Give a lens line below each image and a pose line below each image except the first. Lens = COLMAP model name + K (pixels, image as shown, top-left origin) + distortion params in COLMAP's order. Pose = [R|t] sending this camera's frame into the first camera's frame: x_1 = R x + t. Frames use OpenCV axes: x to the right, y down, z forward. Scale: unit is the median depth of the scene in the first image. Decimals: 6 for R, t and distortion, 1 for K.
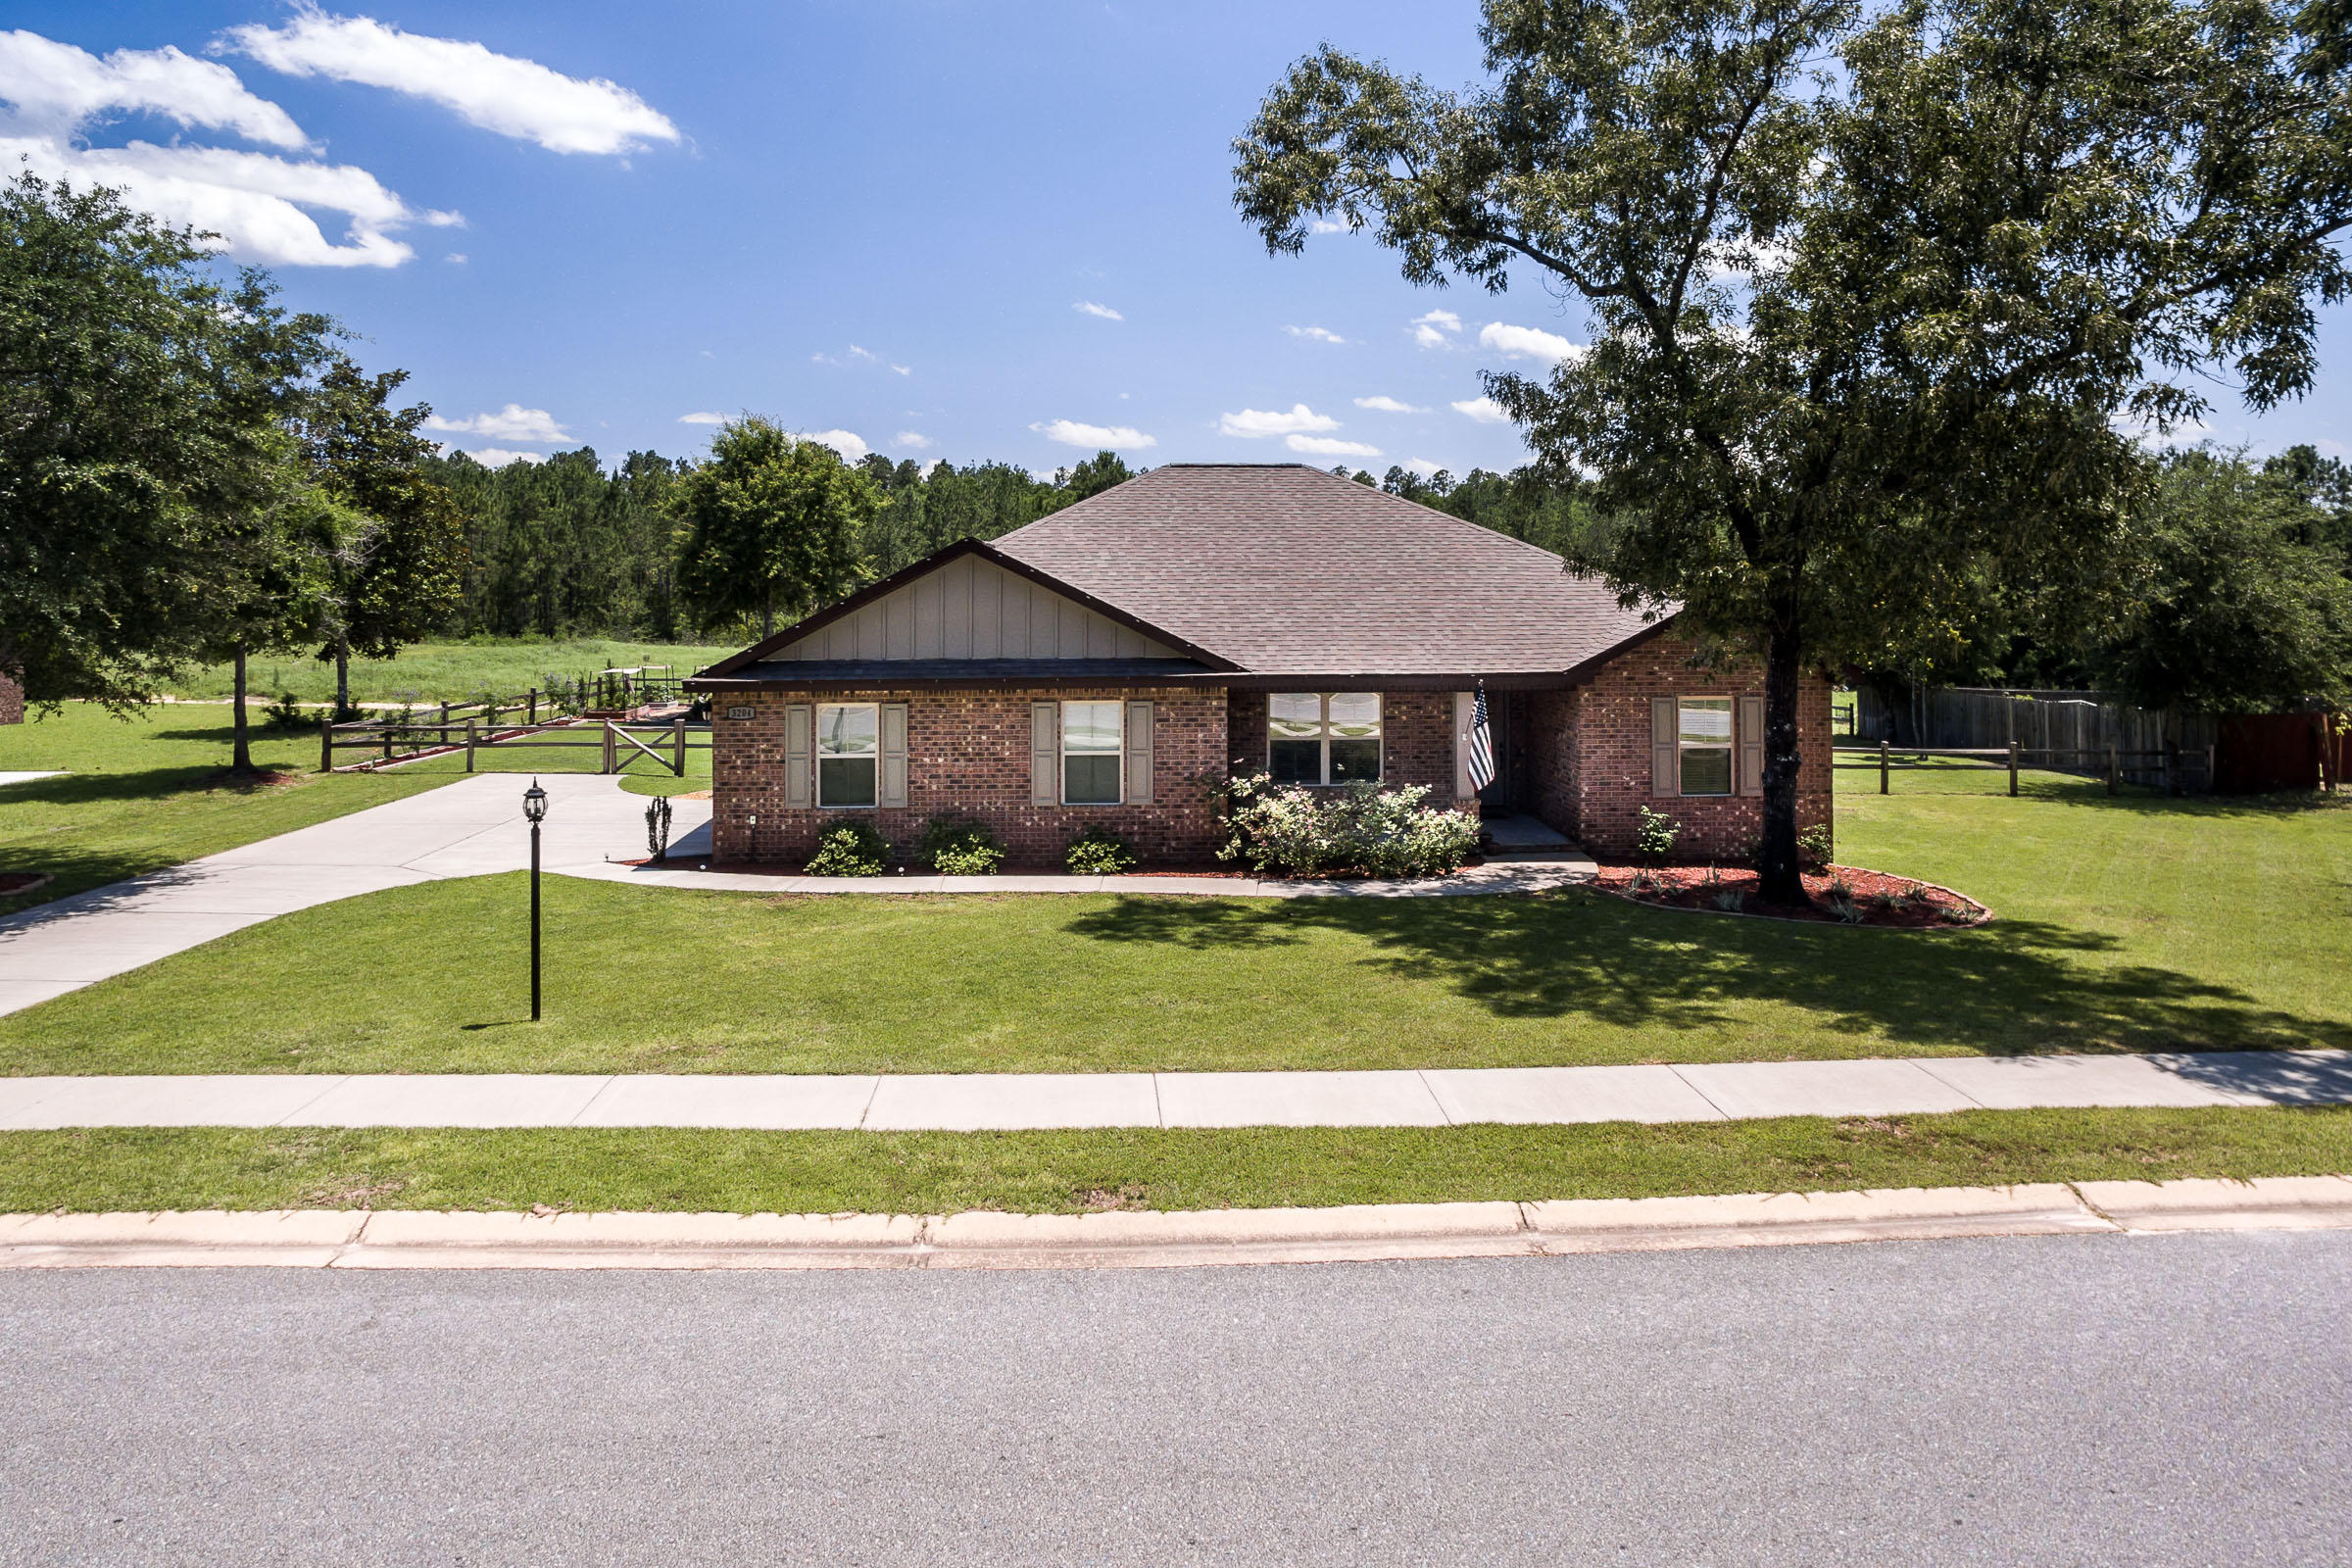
lens RADIAL K [[1453.7, 0, 1176.0], [0, 1453.7, 784.0], [0, 0, 1]] dist [-0.108157, 0.064724]
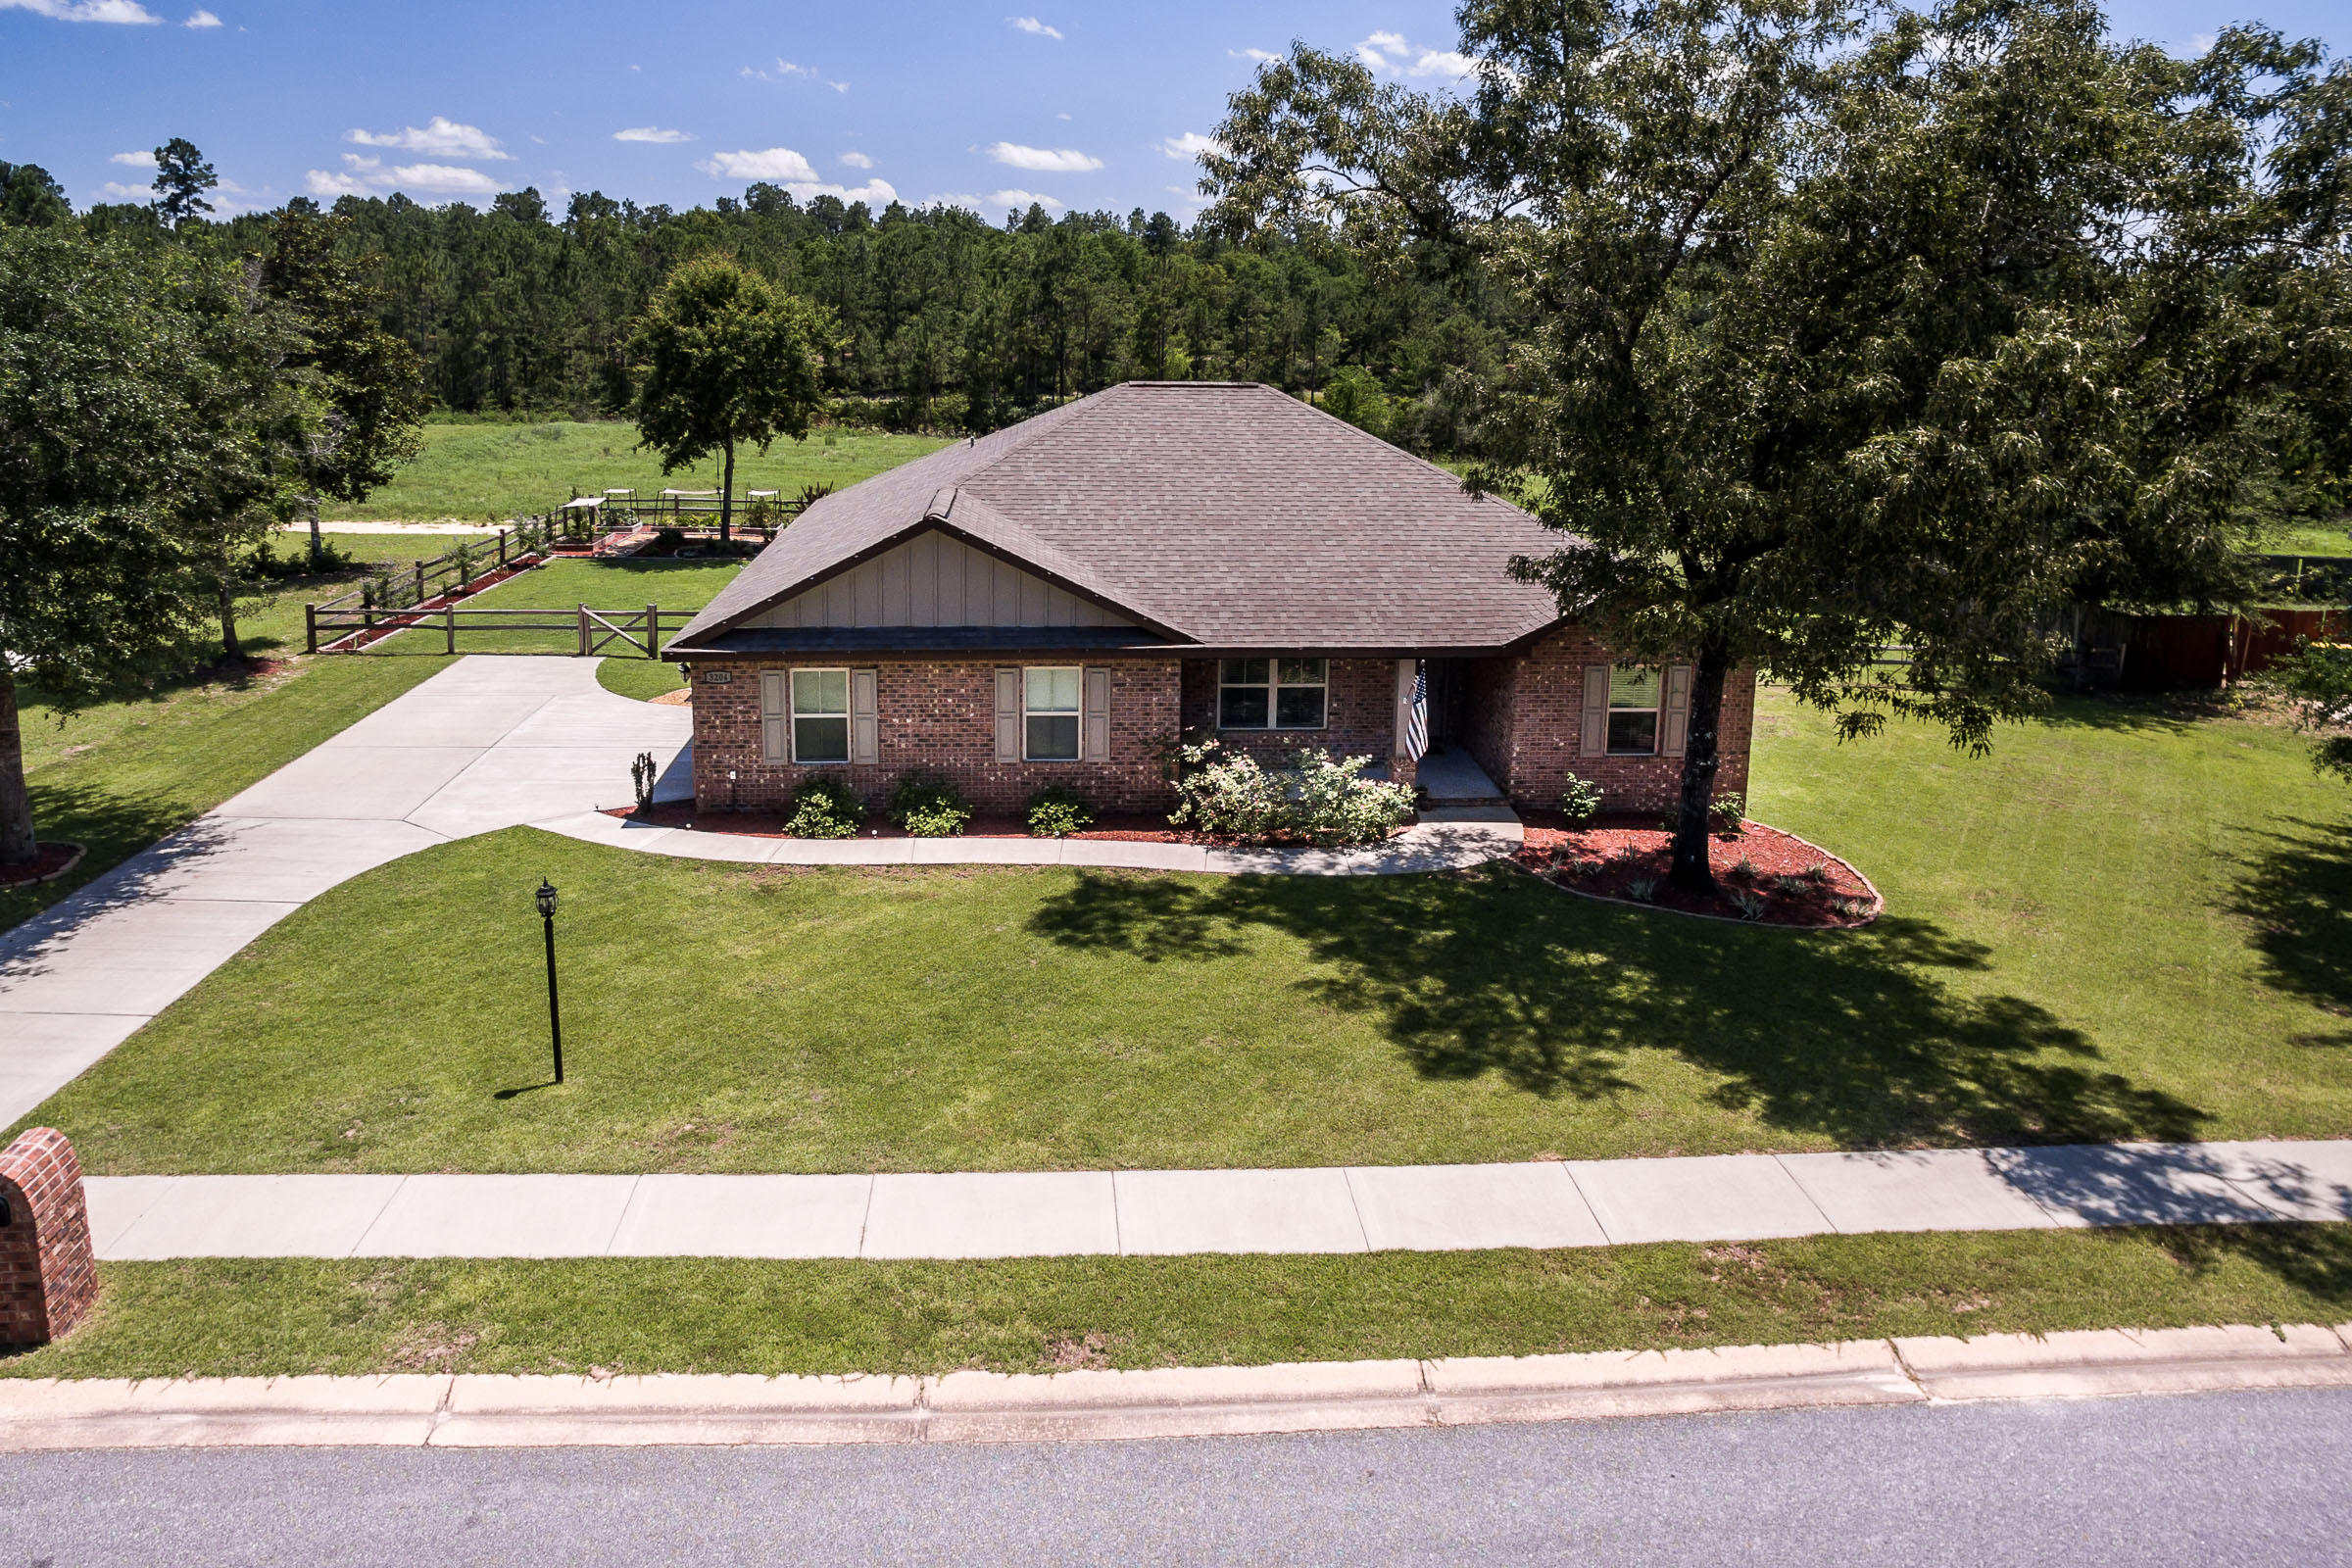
lens RADIAL K [[1411.1, 0, 1129.4], [0, 1411.1, 768.2], [0, 0, 1]] dist [-0.101555, 0.056895]
pose [[0.999895, 0.013485, 0.005283, -0.008973], [-0.014222, 0.983123, 0.182392, -0.237258], [-0.002735, -0.182448, 0.983212, -0.022216]]
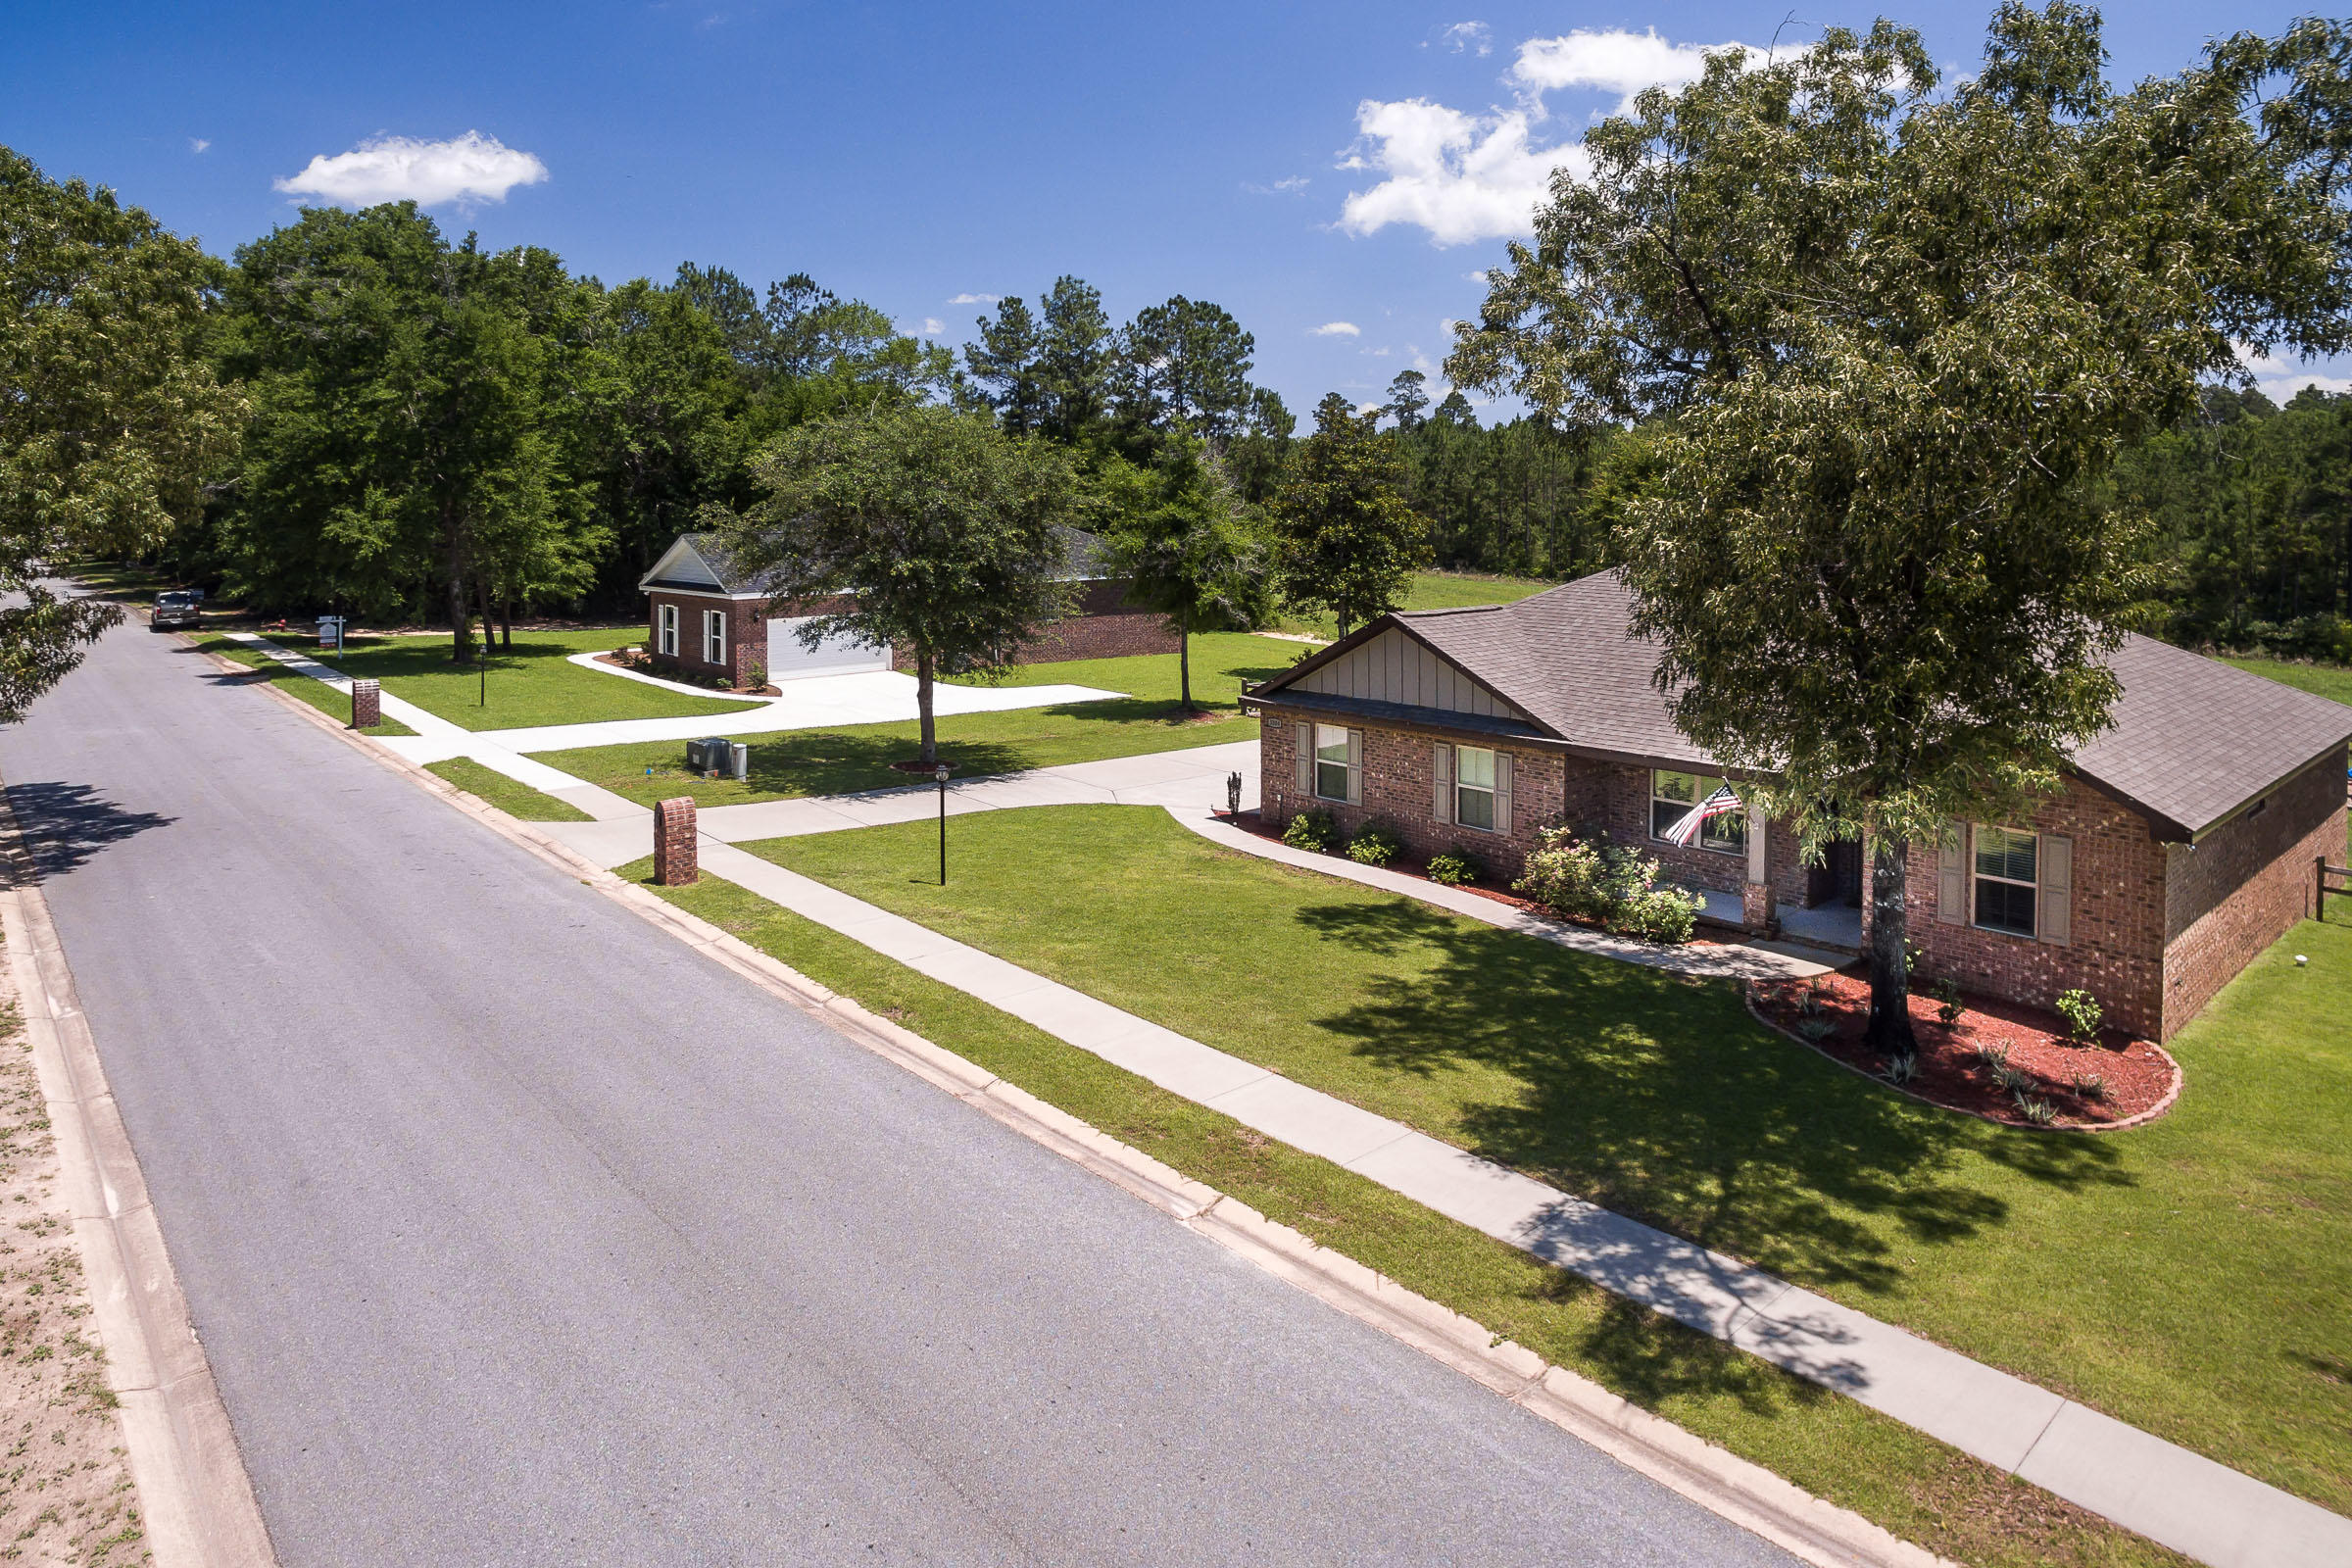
lens RADIAL K [[1453.7, 0, 1176.0], [0, 1453.7, 784.0], [0, 0, 1]] dist [-0.108157, 0.064724]
pose [[0.621646, 0.150853, -0.768635, 1.042470], [-0.109240, 0.988387, 0.105632, -0.180086], [0.775644, 0.018299, 0.630906, 0.000304]]
